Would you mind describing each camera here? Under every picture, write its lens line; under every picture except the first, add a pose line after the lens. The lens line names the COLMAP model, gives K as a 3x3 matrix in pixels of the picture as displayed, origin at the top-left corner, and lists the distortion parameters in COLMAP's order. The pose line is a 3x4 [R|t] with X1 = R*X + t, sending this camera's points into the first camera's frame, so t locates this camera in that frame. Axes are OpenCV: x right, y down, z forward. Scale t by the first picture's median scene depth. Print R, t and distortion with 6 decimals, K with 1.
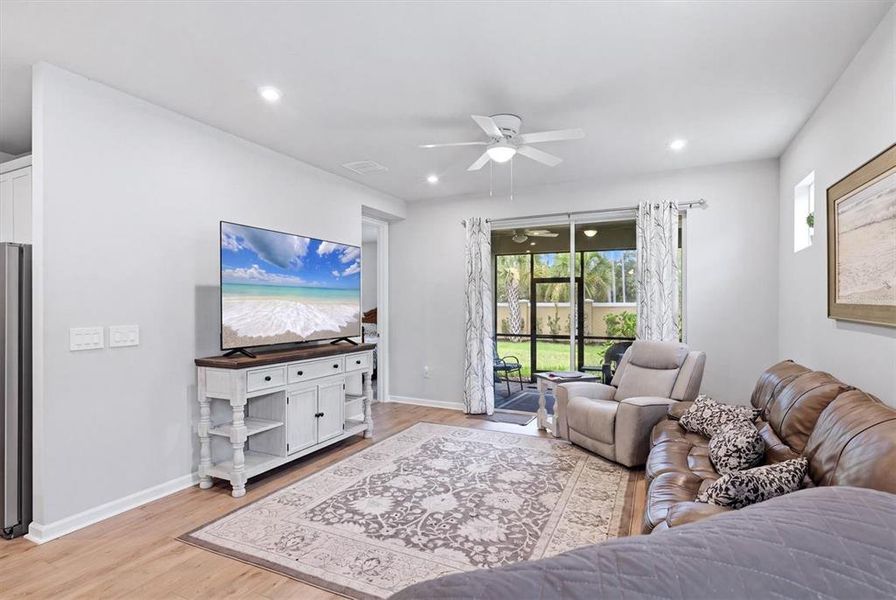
lens RADIAL K [[443.0, 0, 448.0], [0, 443.0, 300.0], [0, 0, 1]] dist [-0.001352, -0.000373]
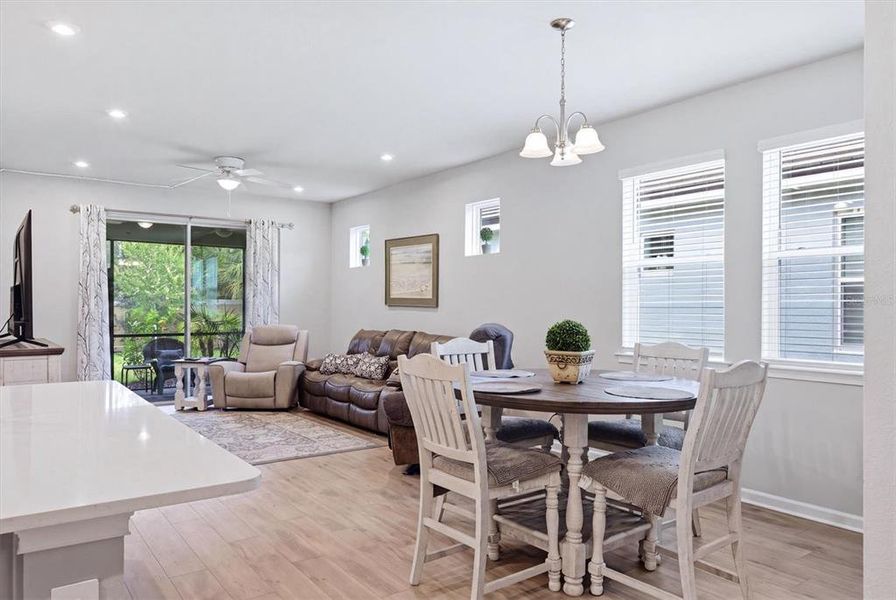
lens RADIAL K [[683.3, 0, 448.0], [0, 683.3, 300.0], [0, 0, 1]] dist [-0.005307, -0.002311]
pose [[0.468783, 0.009569, 0.883261, -1.456396], [-0.010656, 0.999930, -0.005178, 0.025680], [-0.883249, -0.006985, 0.468853, -0.583346]]
